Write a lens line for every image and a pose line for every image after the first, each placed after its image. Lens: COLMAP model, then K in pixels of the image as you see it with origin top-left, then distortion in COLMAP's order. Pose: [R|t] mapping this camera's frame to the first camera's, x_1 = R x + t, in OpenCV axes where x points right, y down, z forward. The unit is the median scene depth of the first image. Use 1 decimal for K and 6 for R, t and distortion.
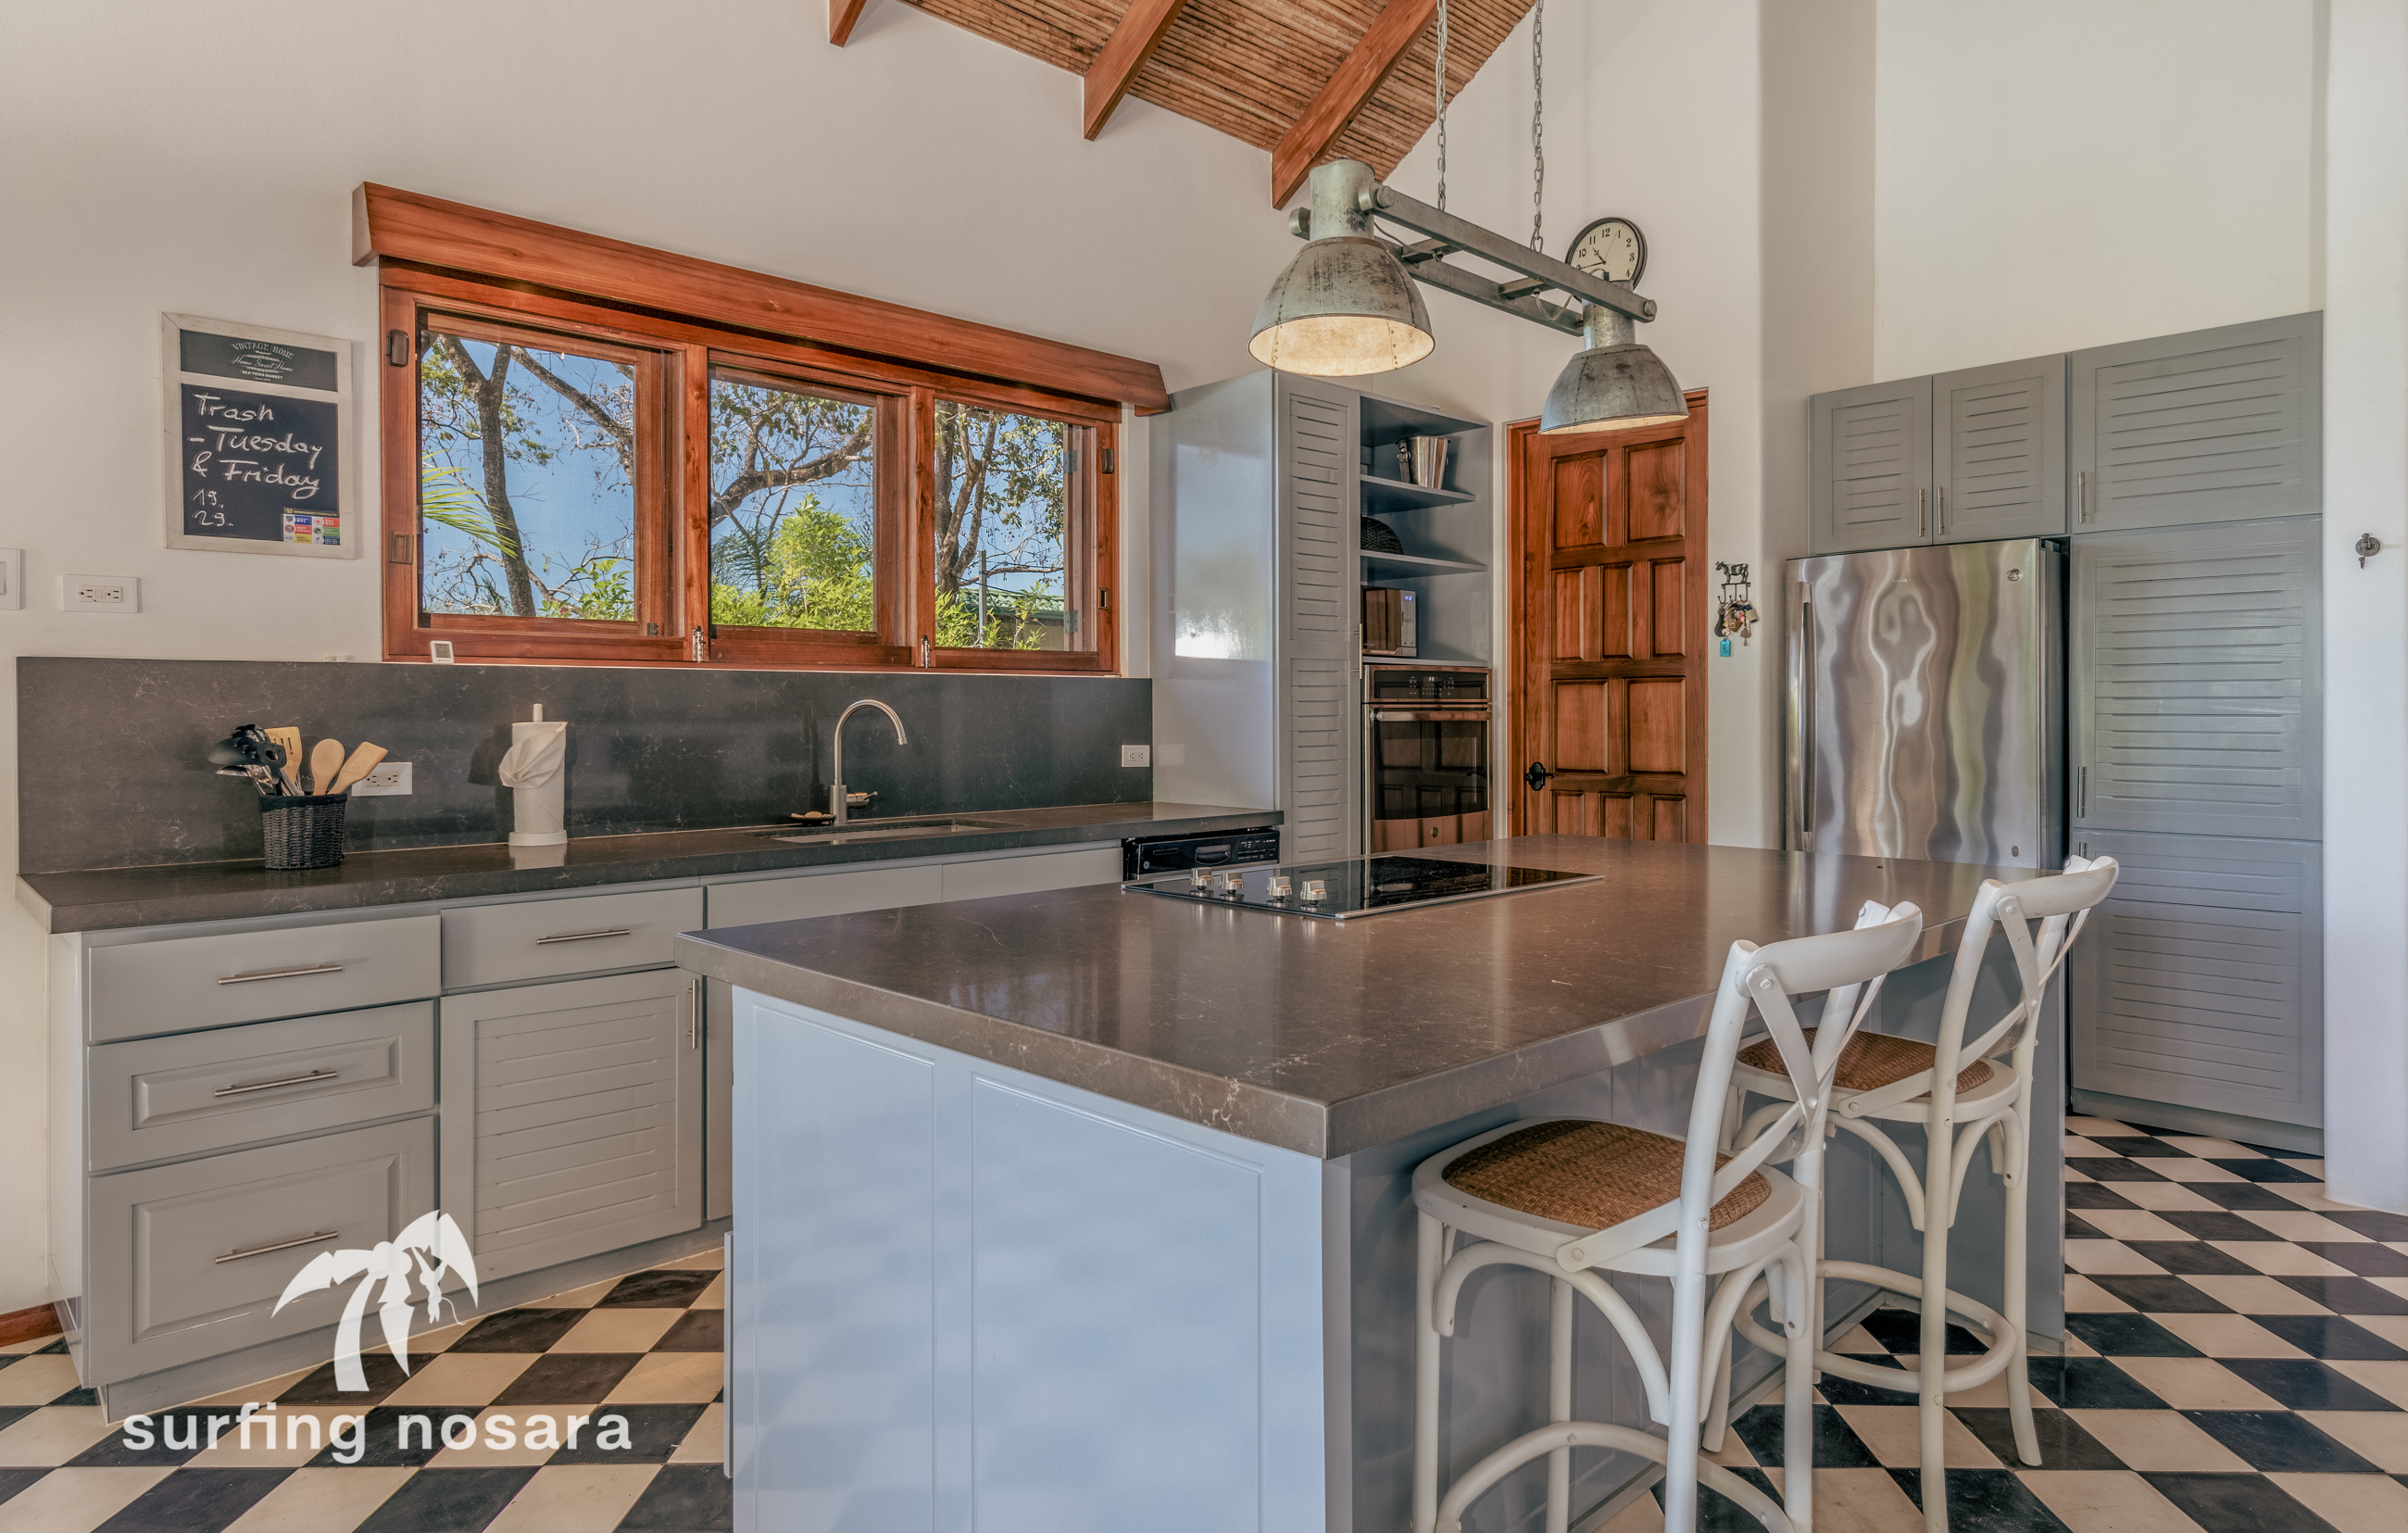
lens RADIAL K [[1418.7, 0, 1223.5], [0, 1418.7, 712.1], [0, 0, 1]] dist [0.013138, 0.000911]
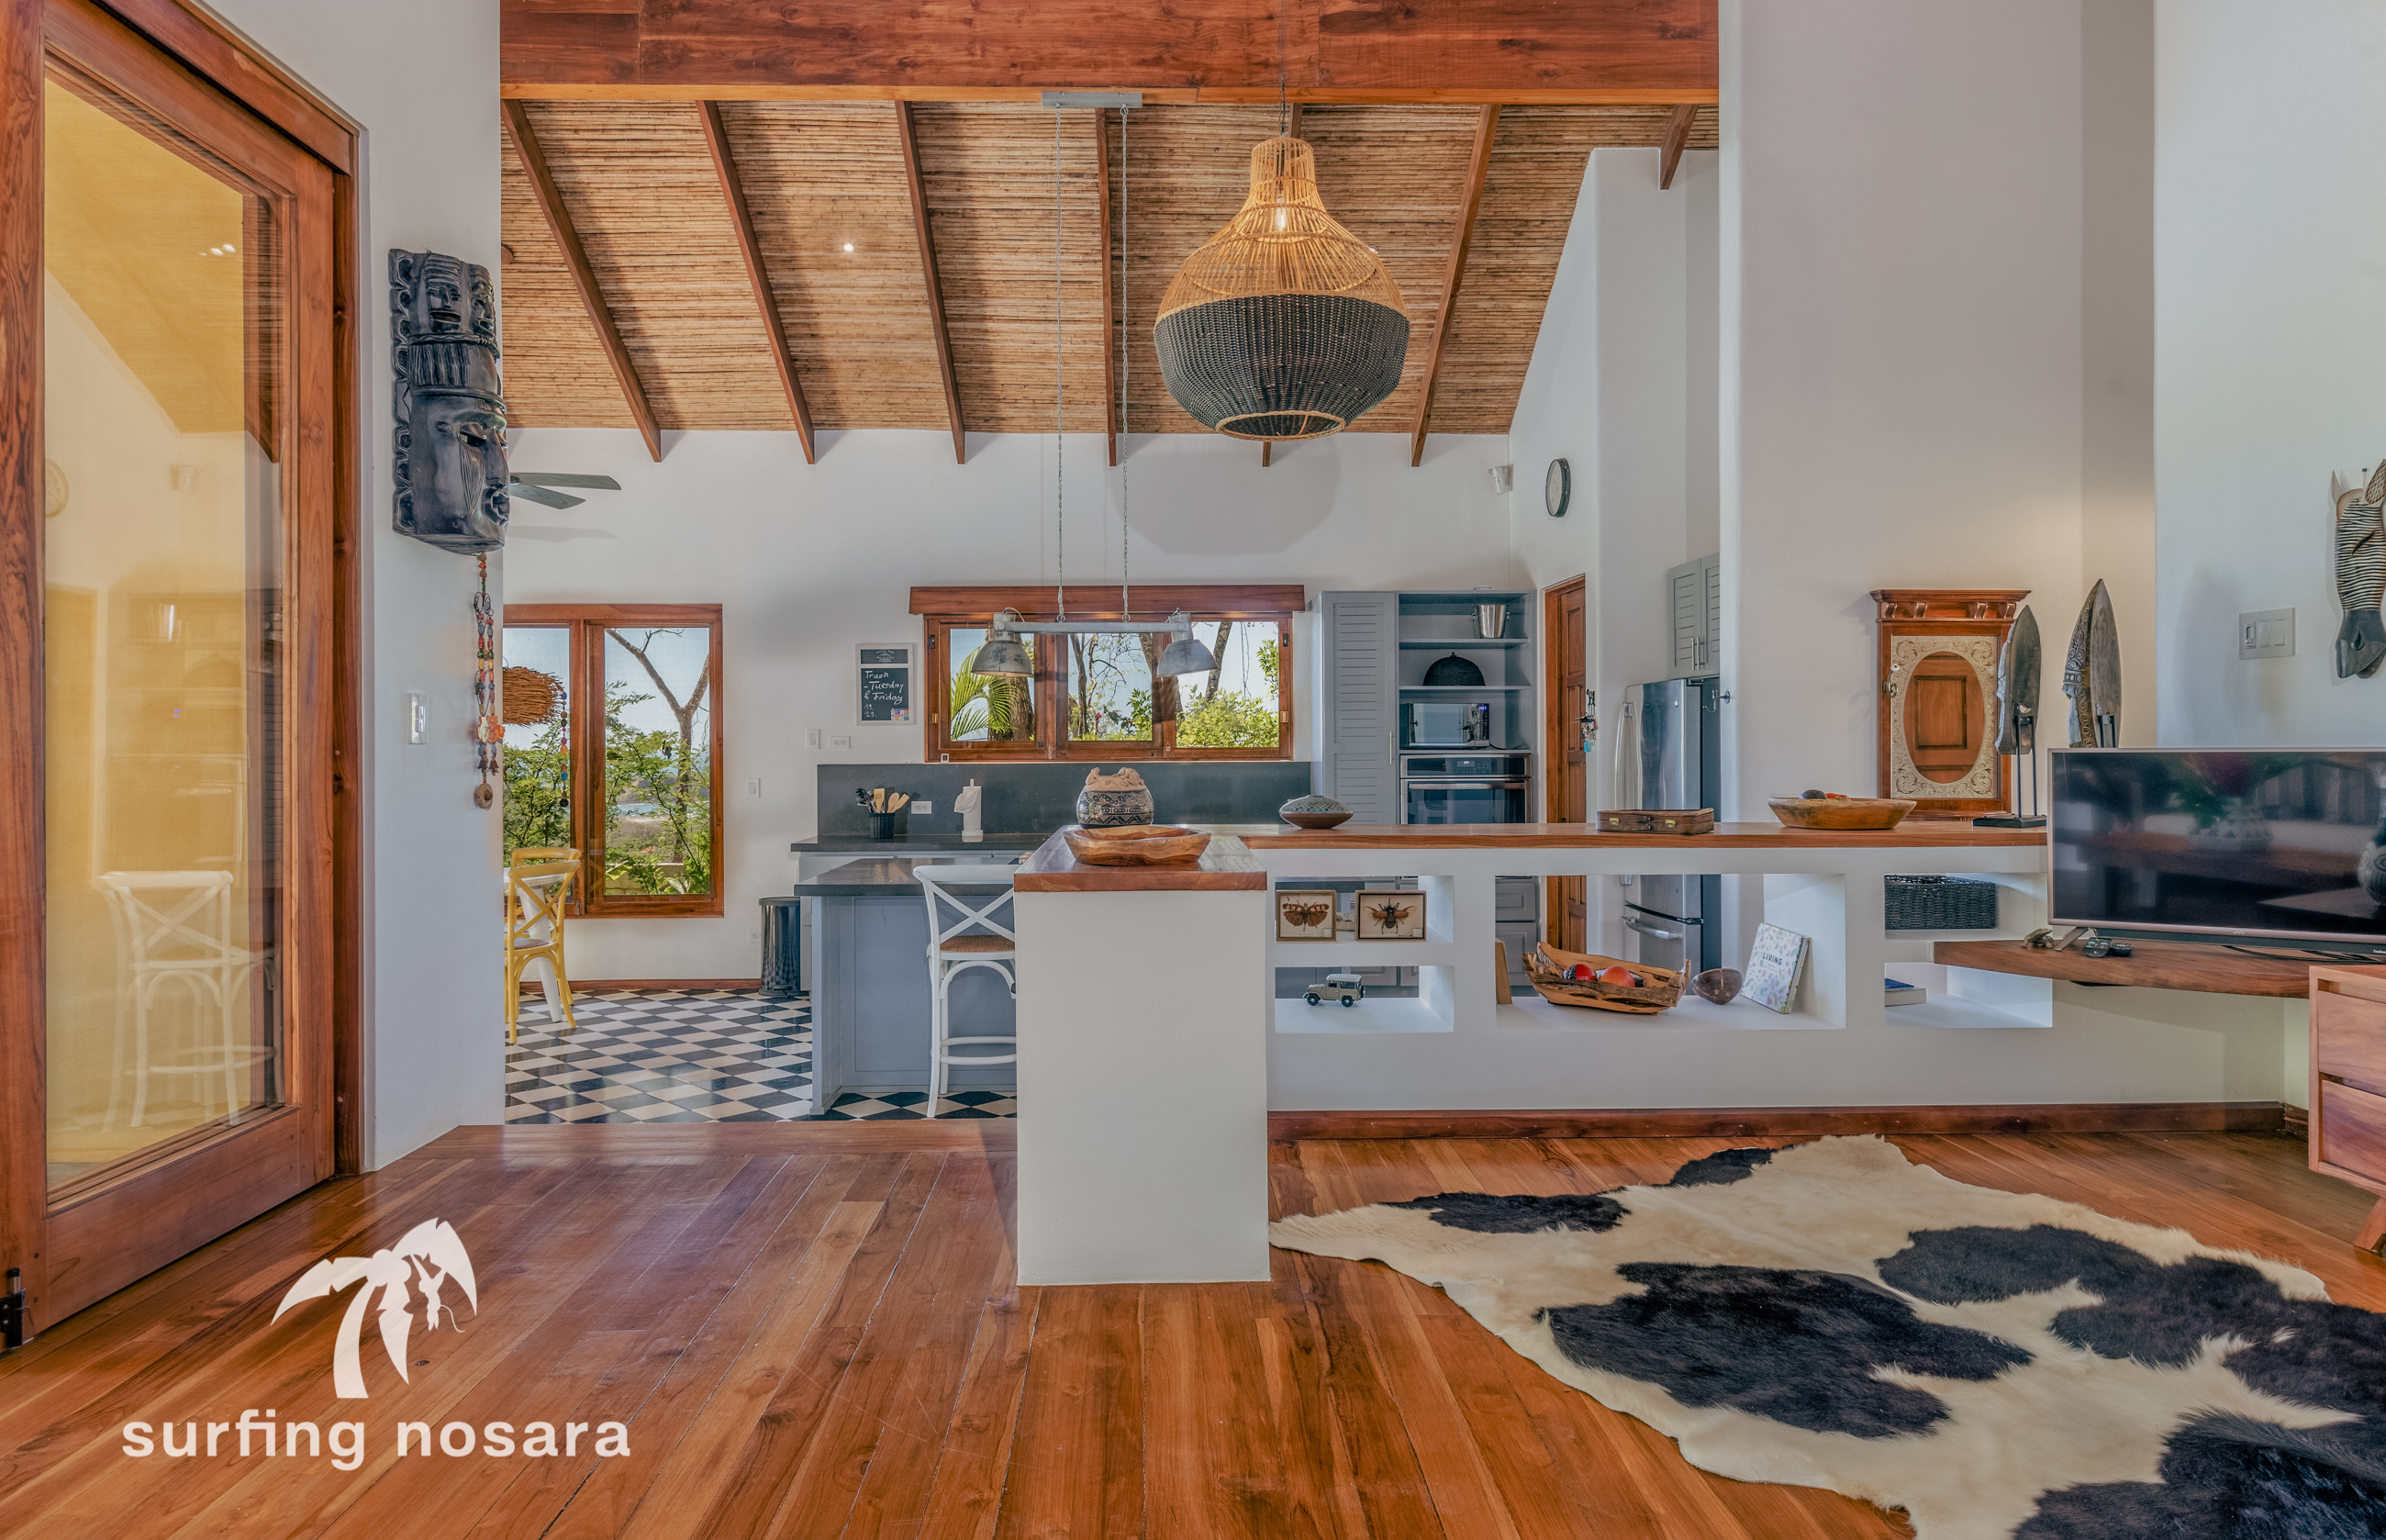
lens RADIAL K [[1405.7, 0, 1178.9], [0, 1405.7, 739.6], [0, 0, 1]] dist [0.013138, 0.000911]
pose [[0.716664, -0.000732, -0.697418, 1.012980], [0.003173, 0.999993, 0.002211, -0.053881], [0.697411, -0.003798, 0.716661, -0.345865]]
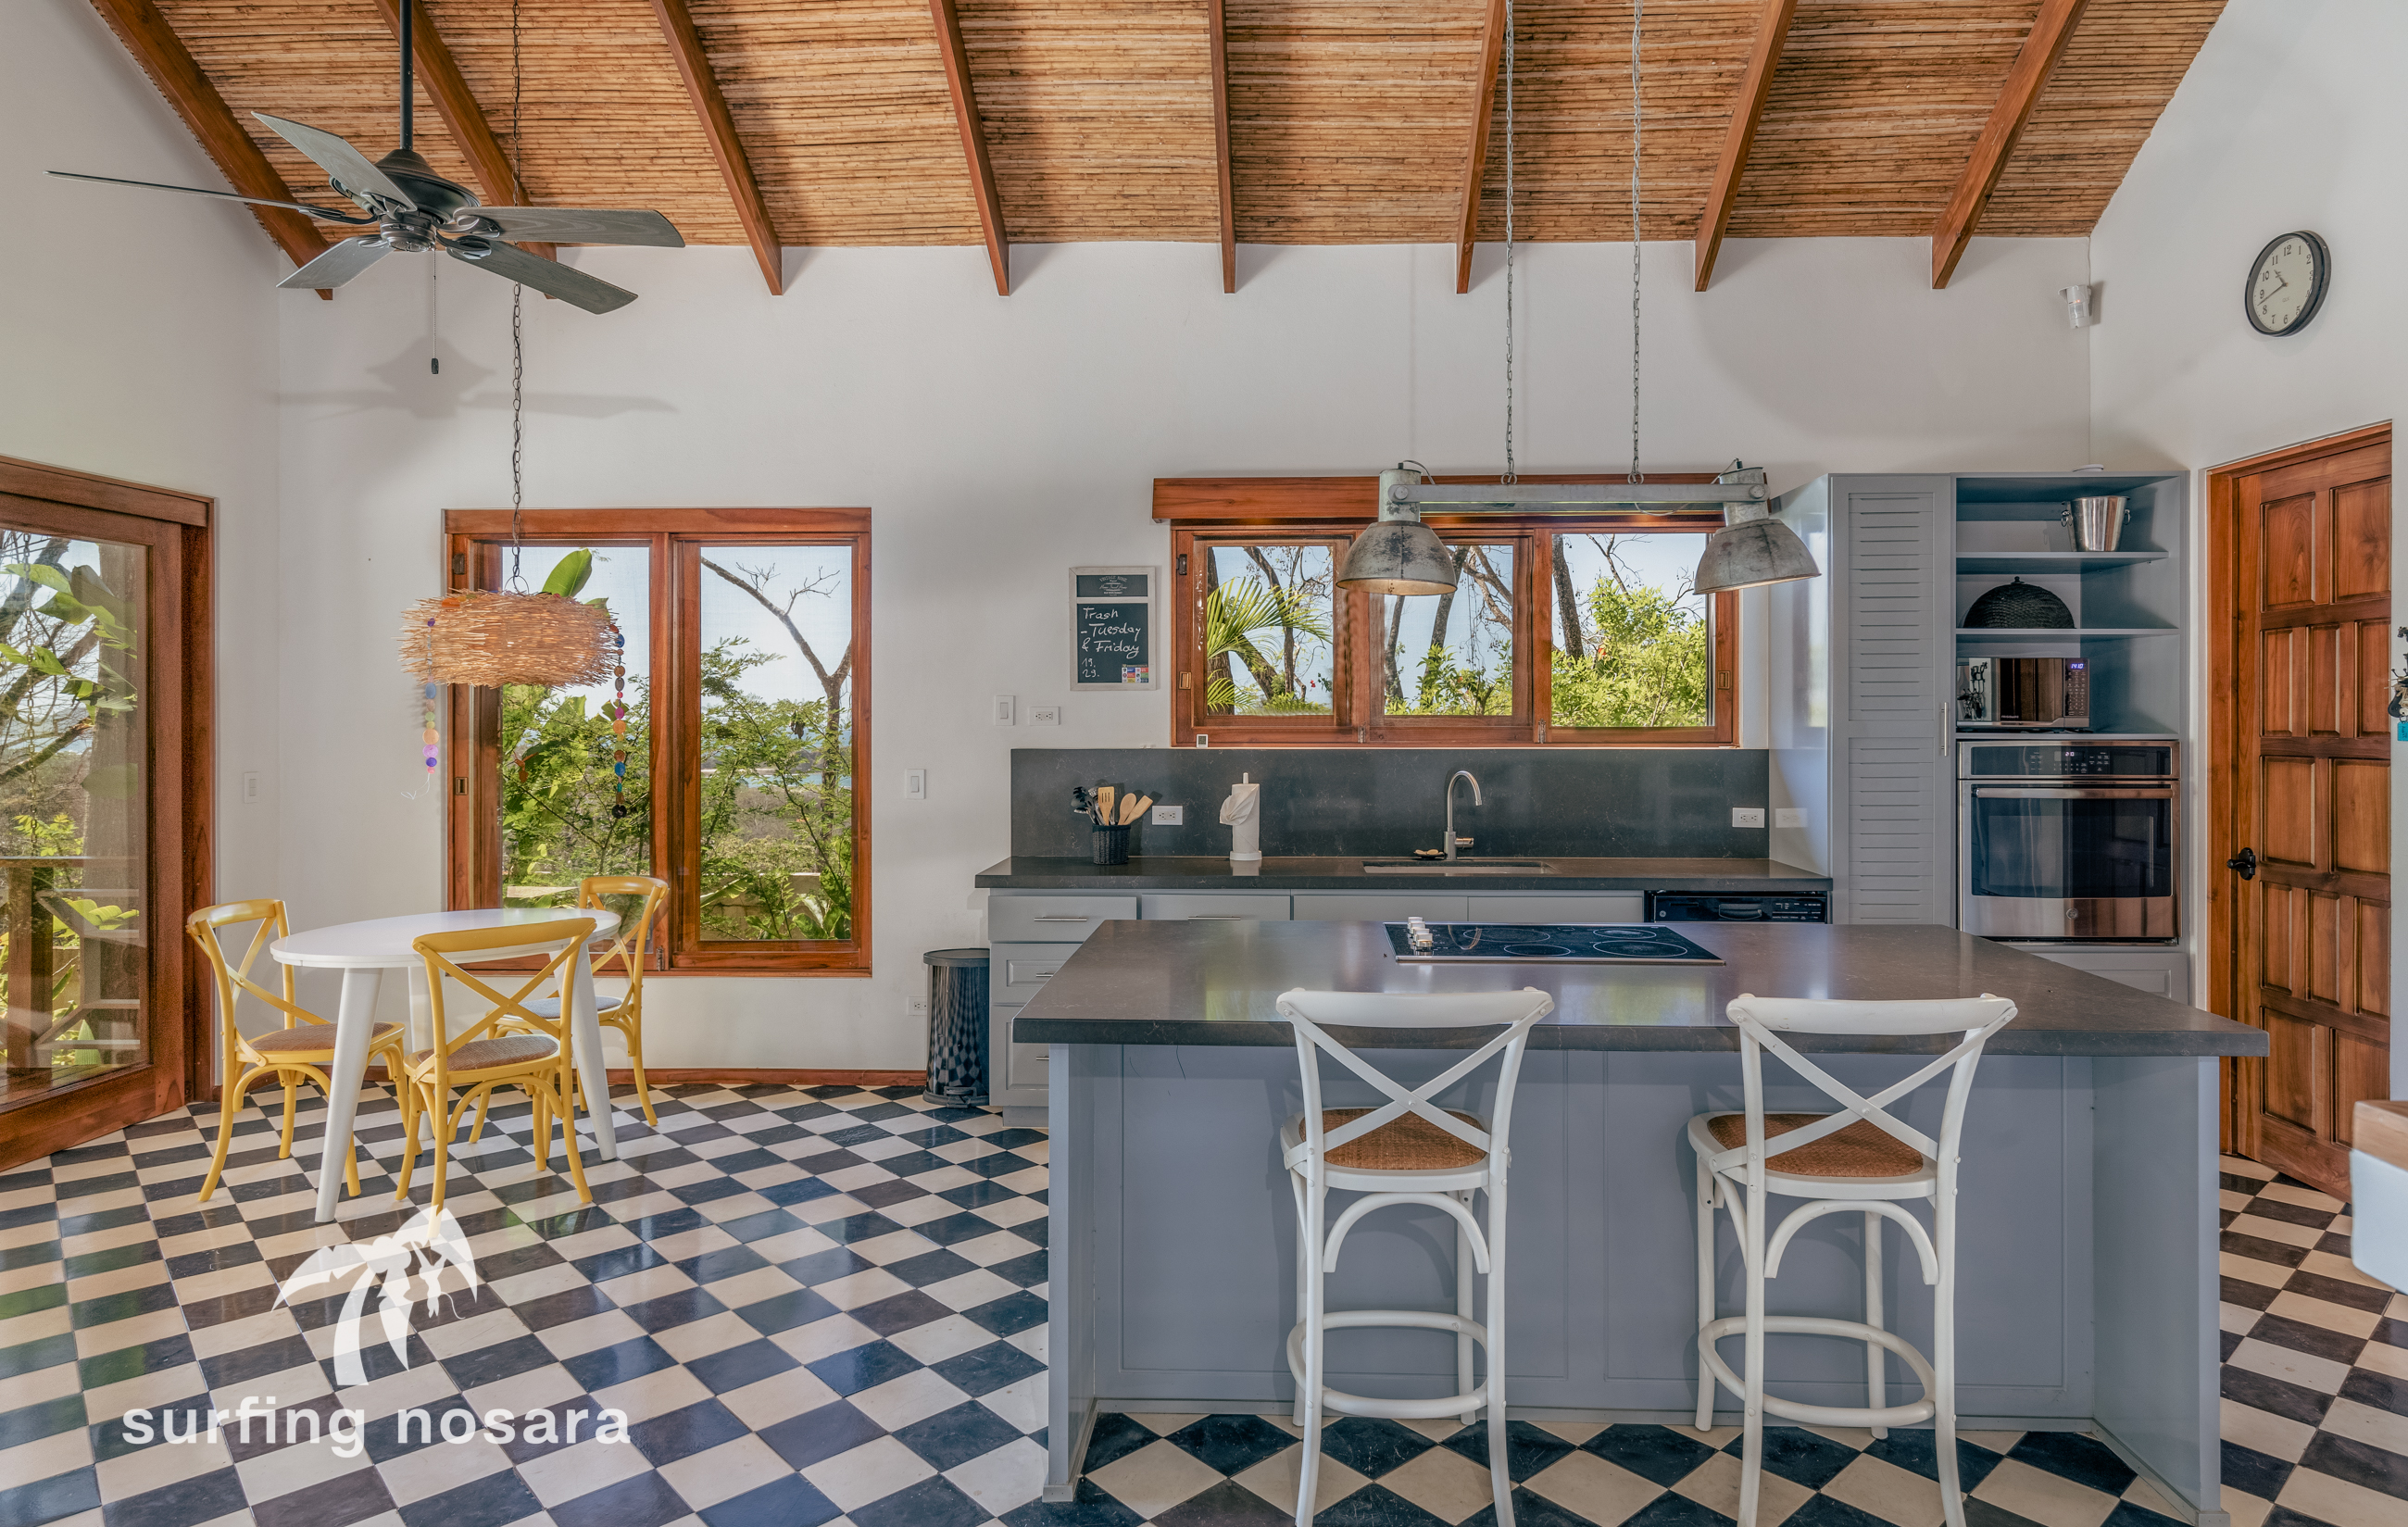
lens RADIAL K [[1391.9, 0, 1248.0], [0, 1391.9, 711.8], [0, 0, 1]] dist [0.009037, 0.000068]
pose [[0.679945, 0.001437, -0.733262, 0.465312], [-0.001438, 0.999999, 0.000625, -0.052205], [0.733262, 0.000629, 0.679946, -0.053768]]
